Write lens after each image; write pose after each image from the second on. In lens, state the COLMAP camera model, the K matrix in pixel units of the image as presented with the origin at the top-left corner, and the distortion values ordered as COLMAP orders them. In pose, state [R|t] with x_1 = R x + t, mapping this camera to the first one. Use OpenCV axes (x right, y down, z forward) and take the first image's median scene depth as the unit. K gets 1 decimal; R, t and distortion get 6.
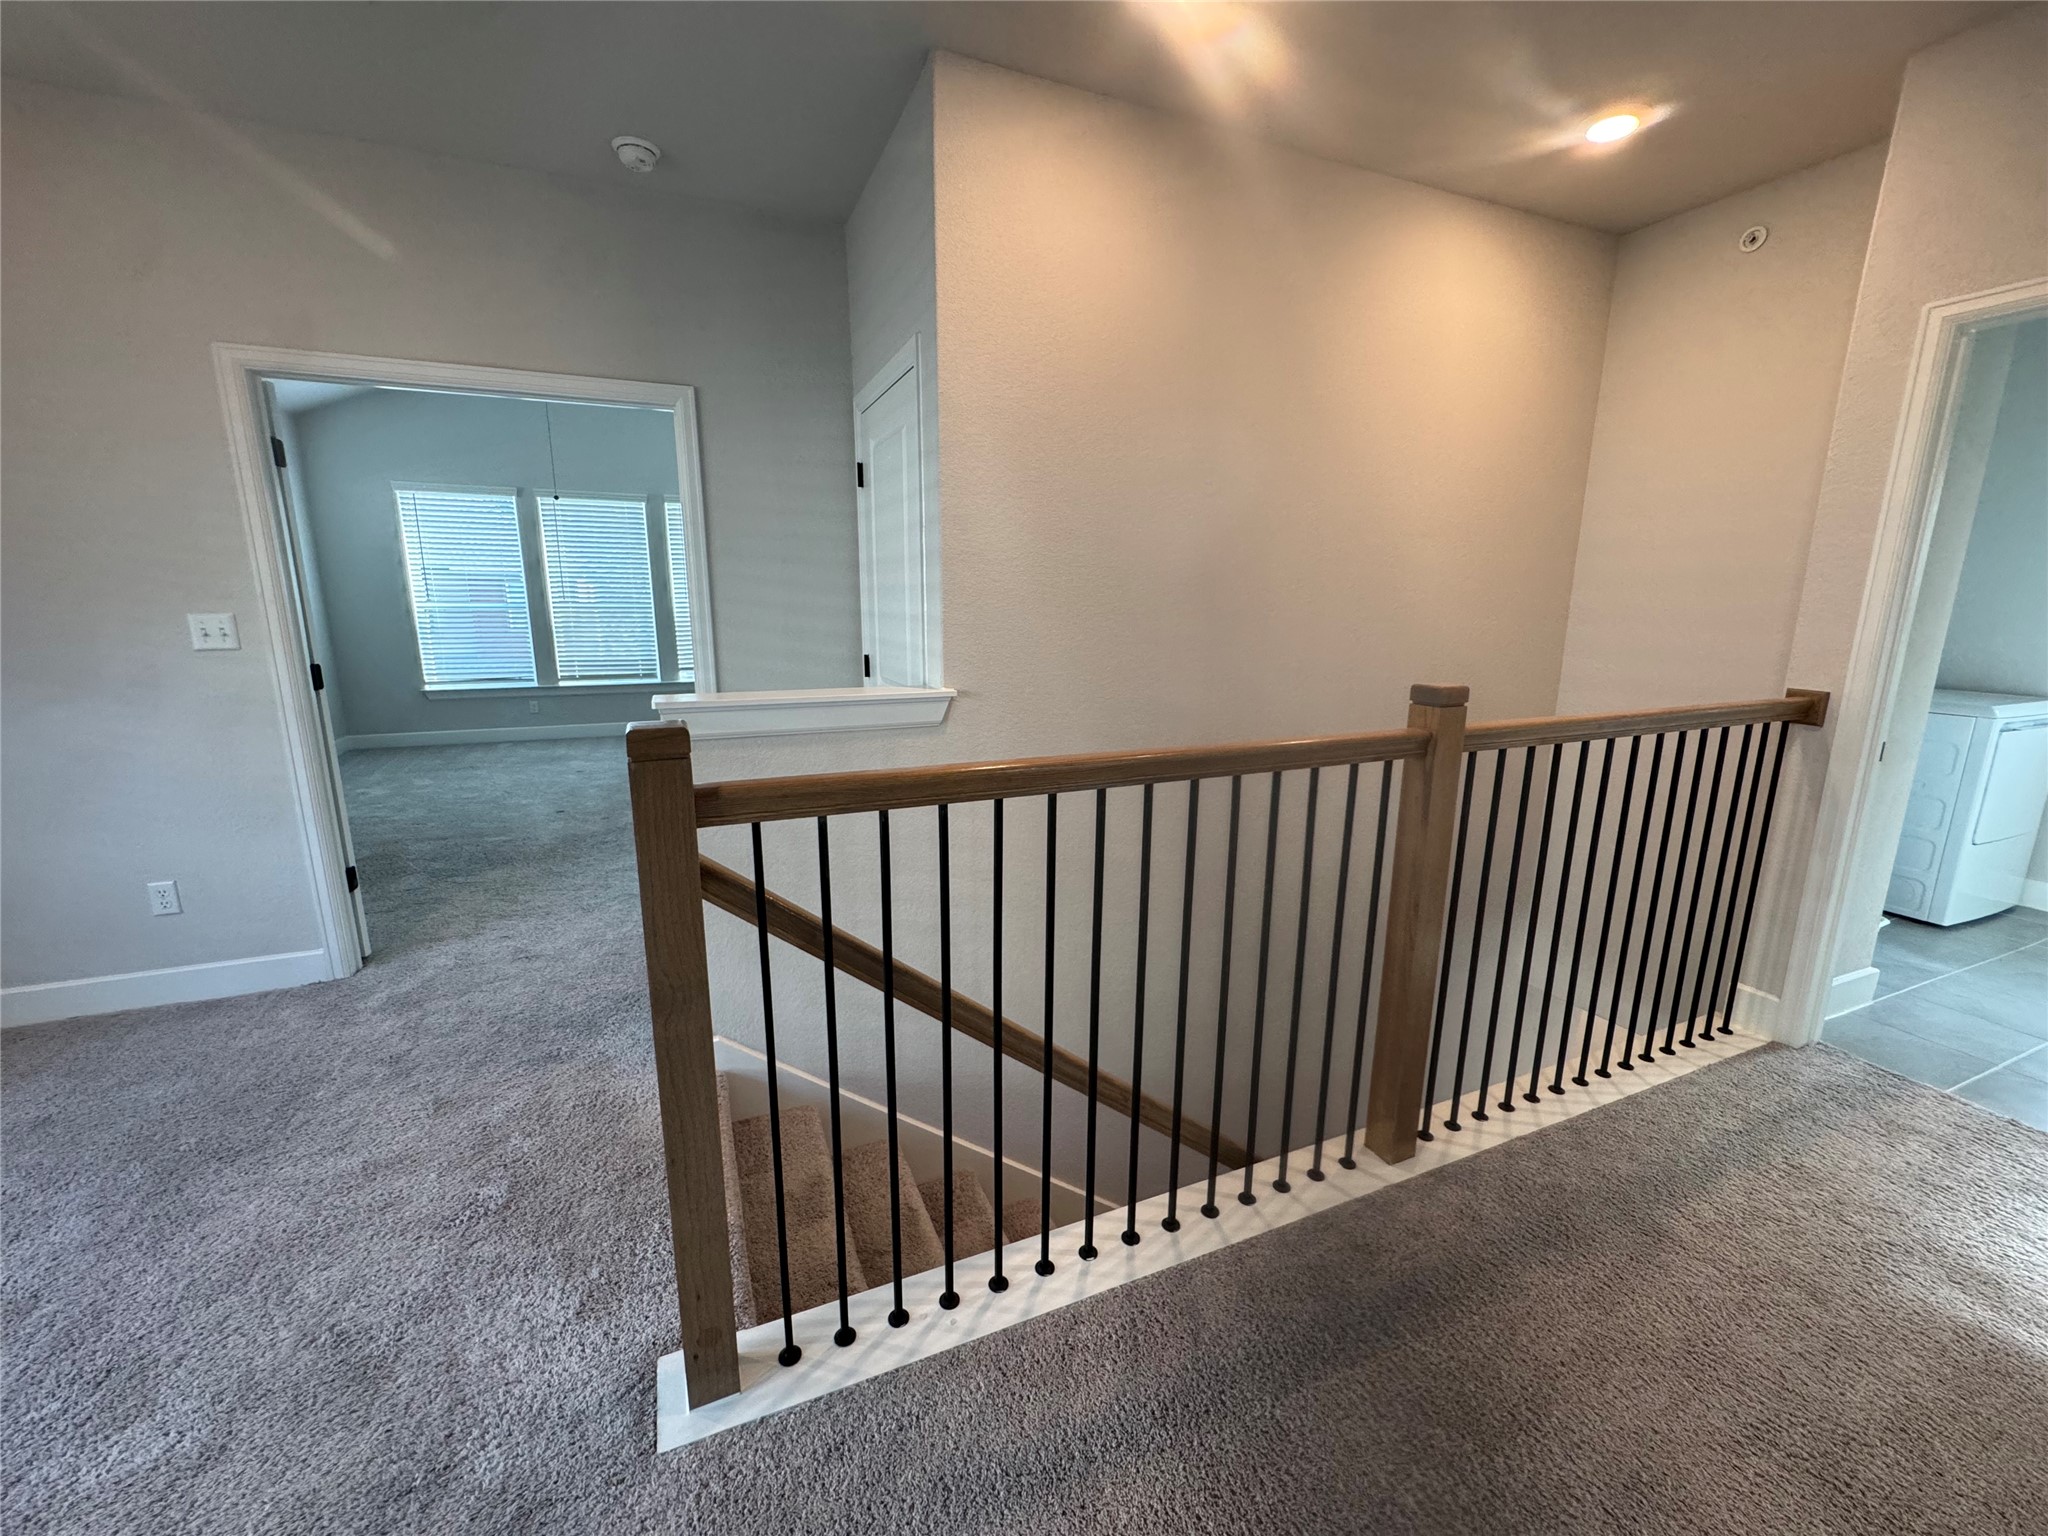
lens RADIAL K [[824.4, 0, 1033.2], [0, 824.4, 764.7], [0, 0, 1]] dist [-0.003824, 0.000555]
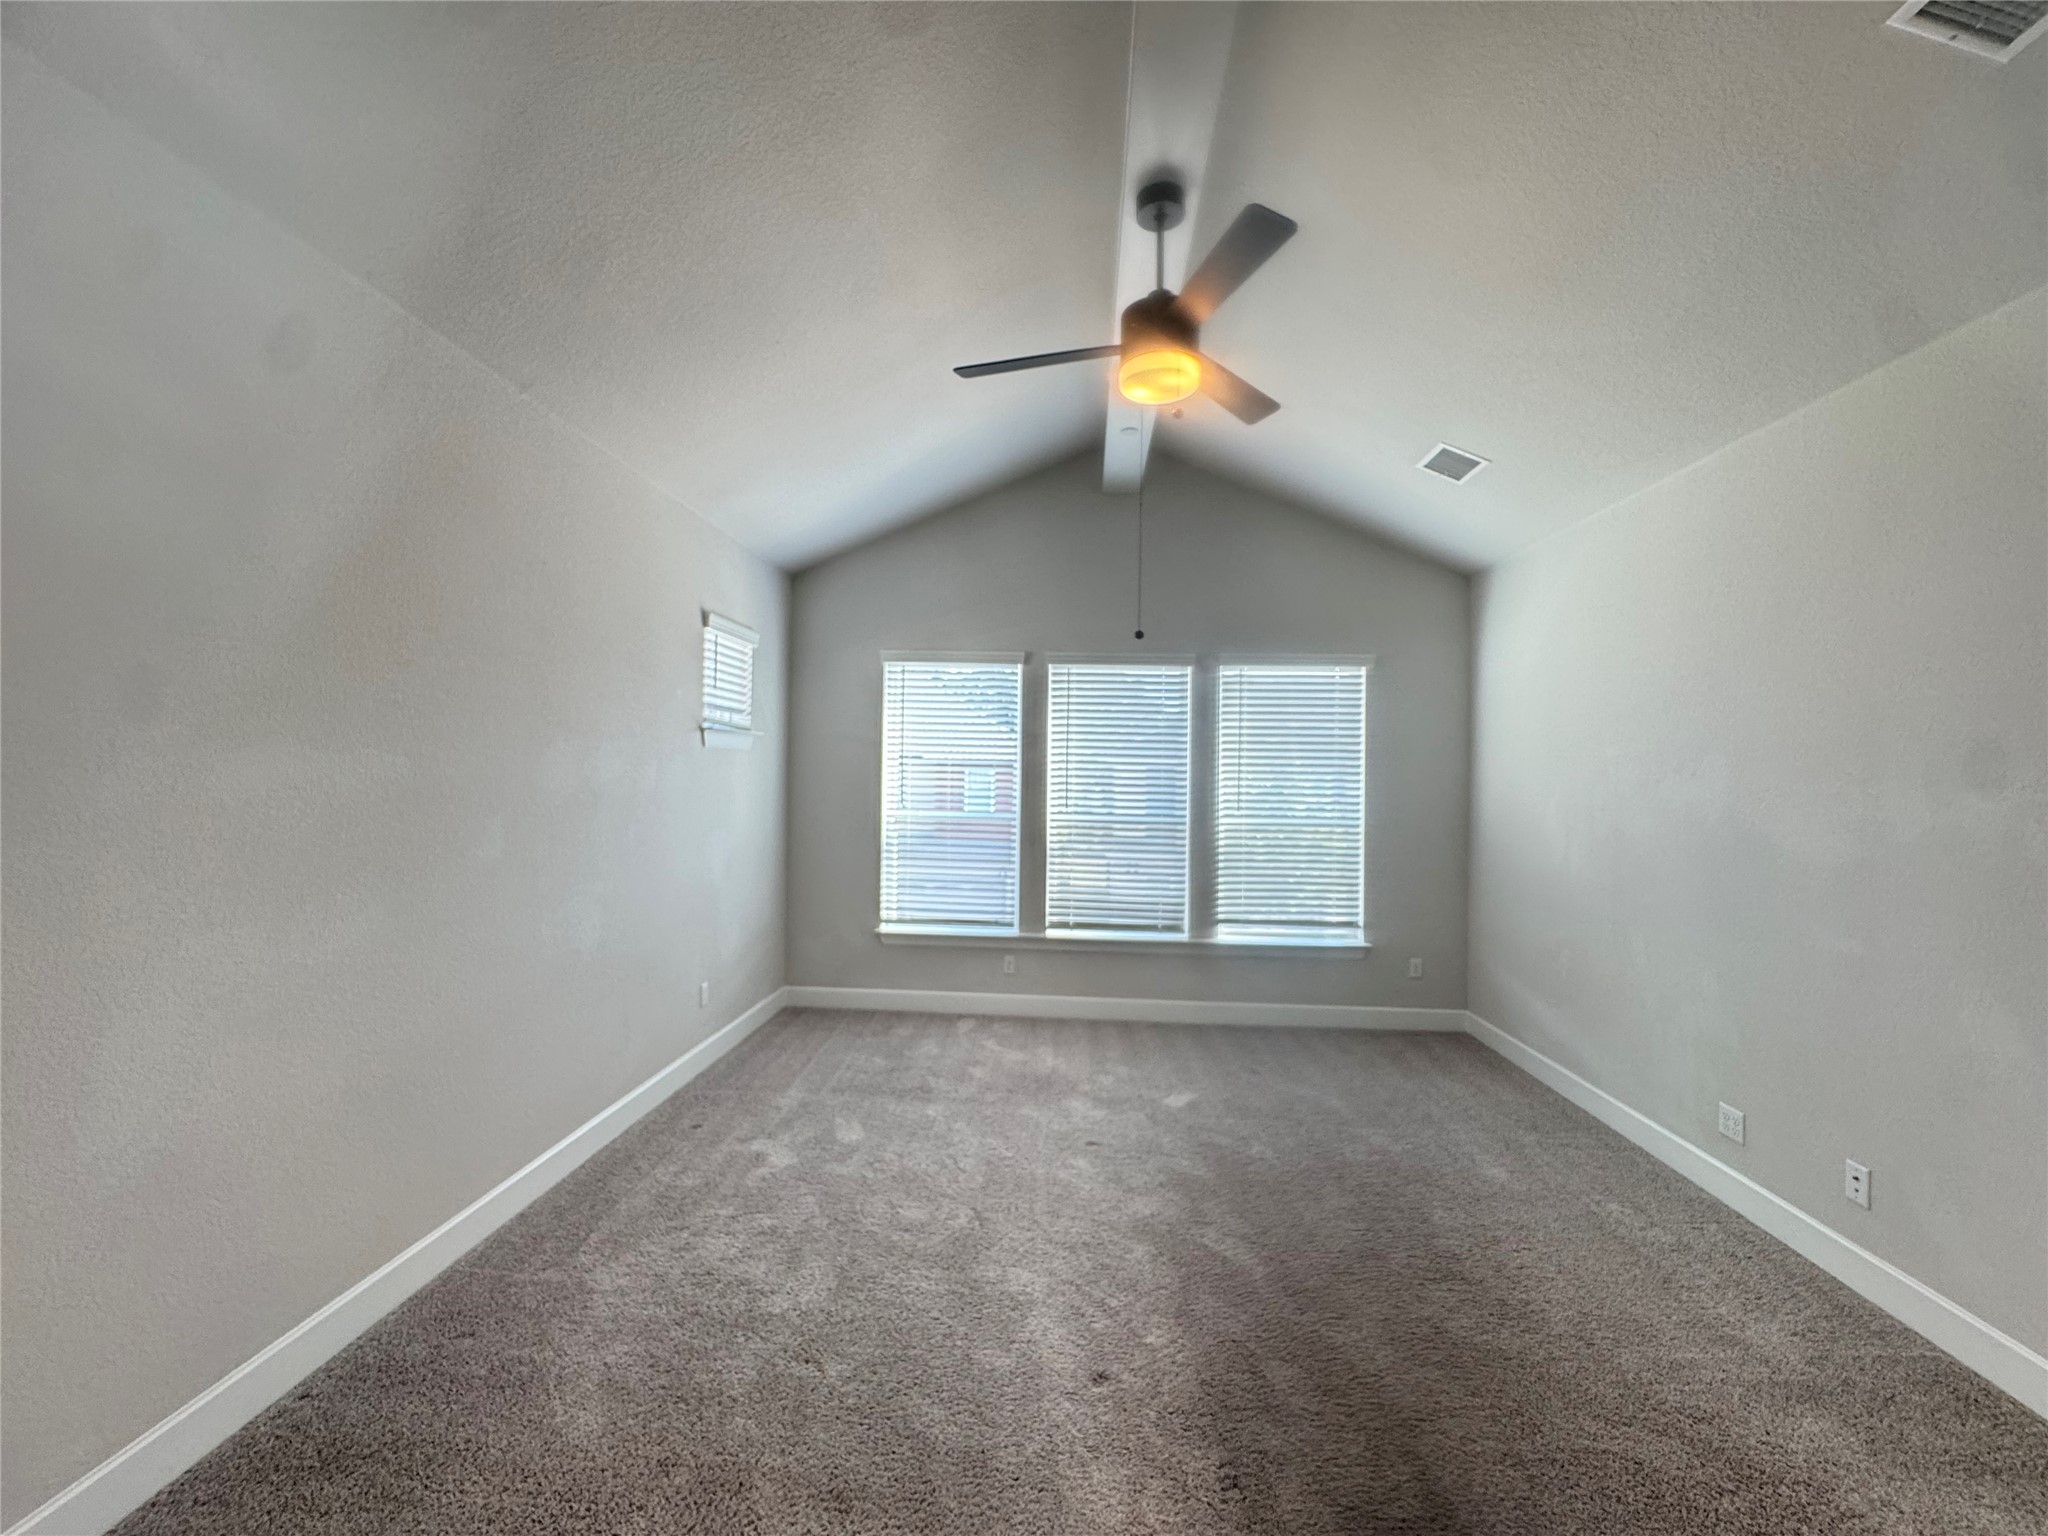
lens RADIAL K [[824.4, 0, 1024.5], [0, 824.4, 769.0], [0, 0, 1]] dist [-0.003824, 0.000555]
pose [[0.887484, 0.001133, -0.460837, -0.302624], [-0.105387, 0.973997, -0.200560, -0.097262], [0.448626, 0.226560, 0.864526, 0.411731]]
